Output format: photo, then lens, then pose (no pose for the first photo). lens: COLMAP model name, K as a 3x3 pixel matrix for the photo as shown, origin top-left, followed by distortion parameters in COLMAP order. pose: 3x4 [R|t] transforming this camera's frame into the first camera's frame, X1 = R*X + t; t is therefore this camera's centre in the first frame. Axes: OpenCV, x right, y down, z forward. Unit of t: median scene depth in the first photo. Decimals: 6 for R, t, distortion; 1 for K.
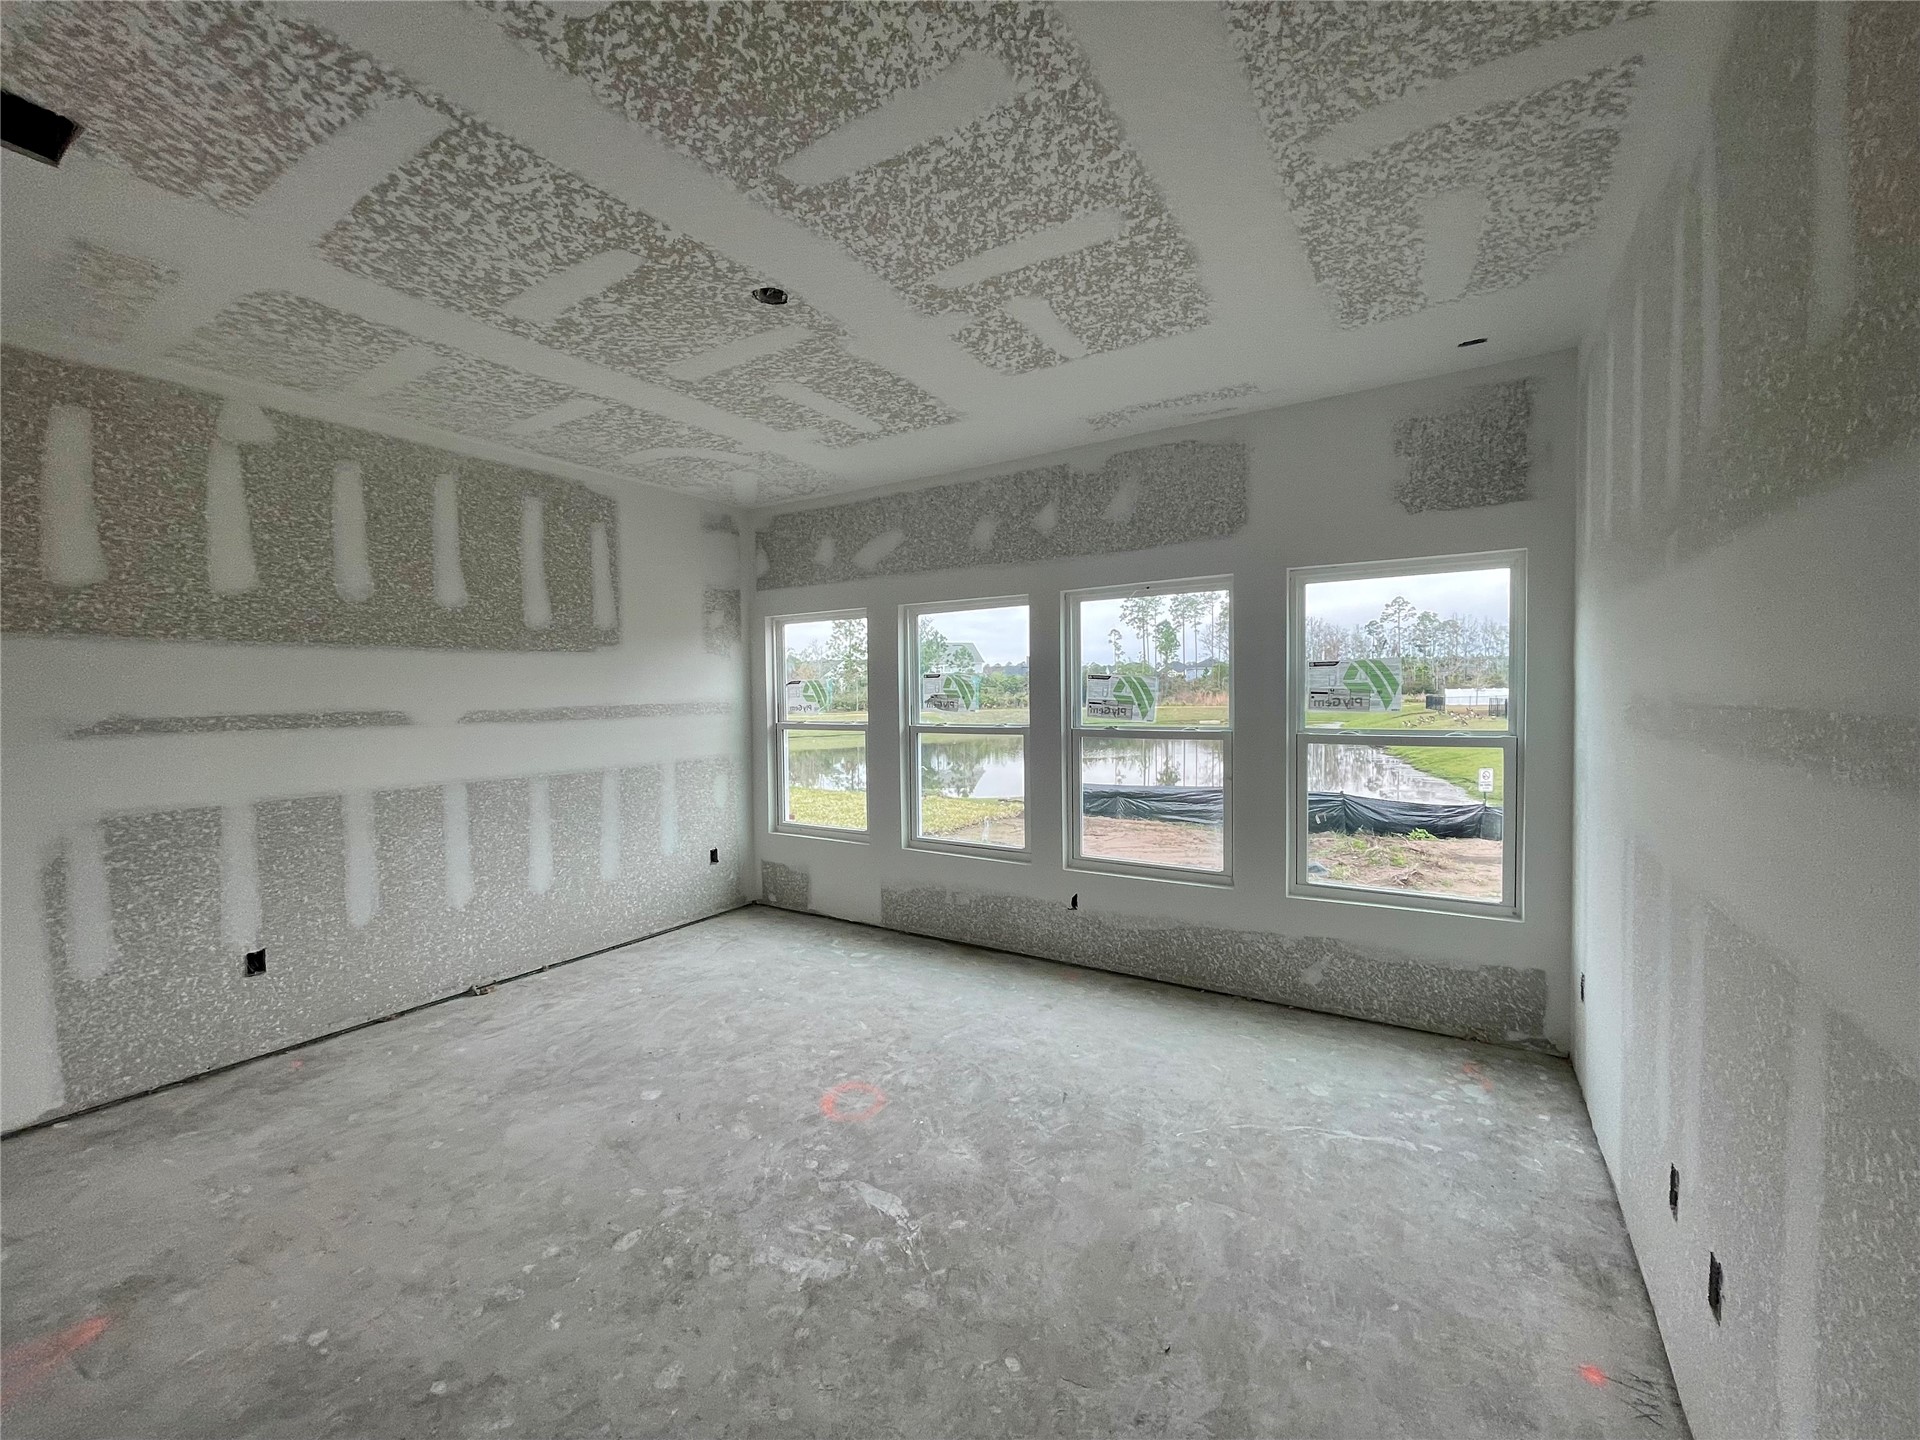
lens RADIAL K [[776.6, 0, 962.4], [0, 776.6, 717.5], [0, 0, 1]] dist [0.000350, 0.000451]
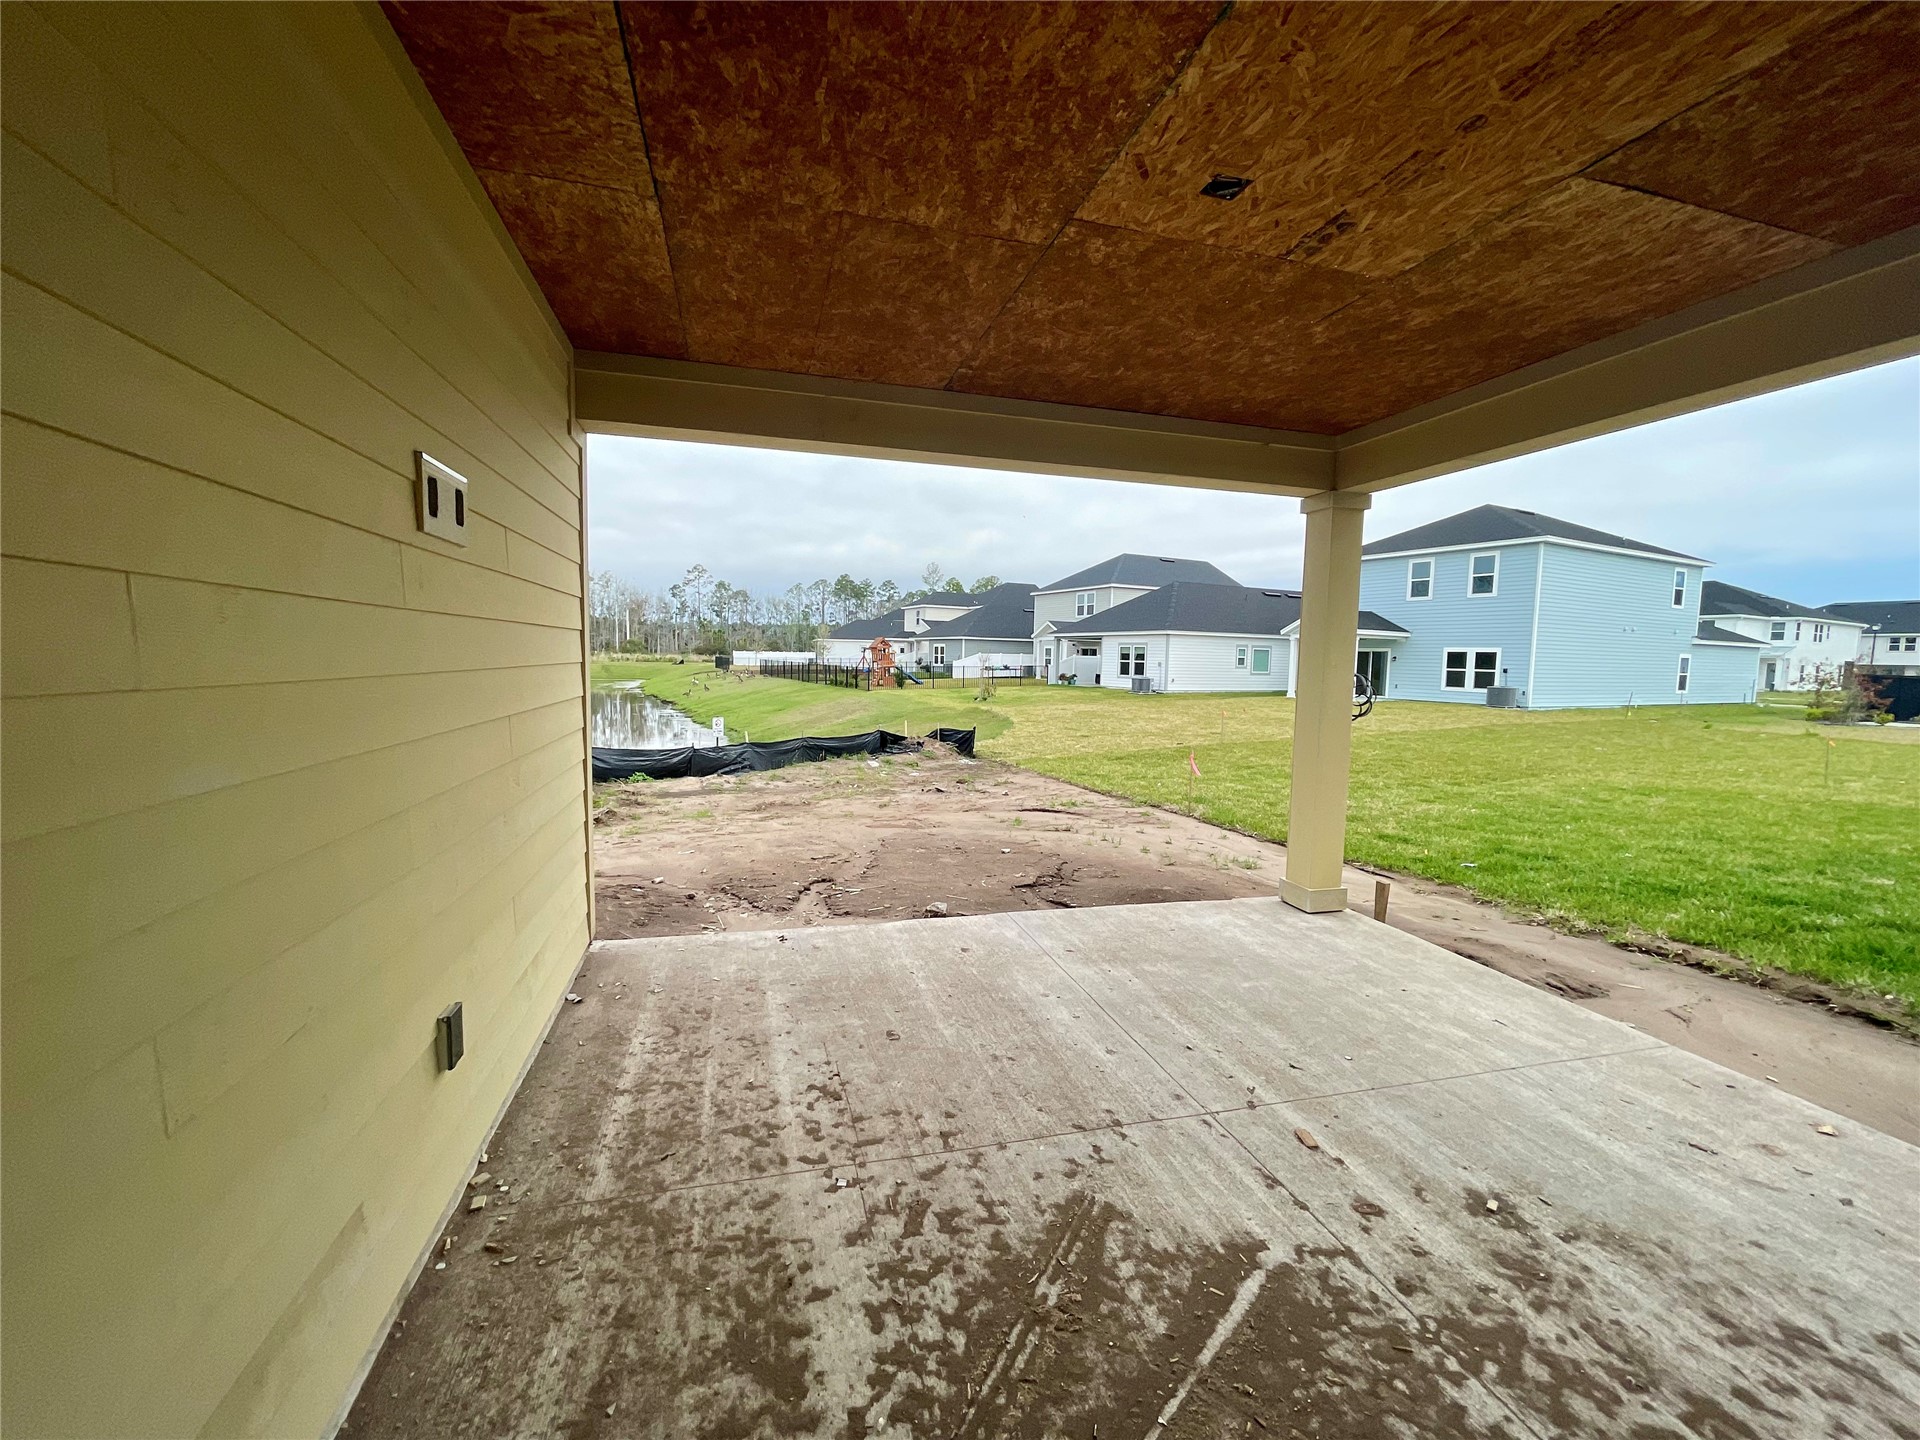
lens RADIAL K [[776.6, 0, 966.7], [0, 776.6, 713.1], [0, 0, 1]] dist [0.000350, 0.000451]
pose [[0.671379, -0.028515, 0.740565, 0.229559], [-0.006778, 0.998981, 0.044611, 0.014107], [-0.741083, -0.034970, 0.670502, -0.263085]]
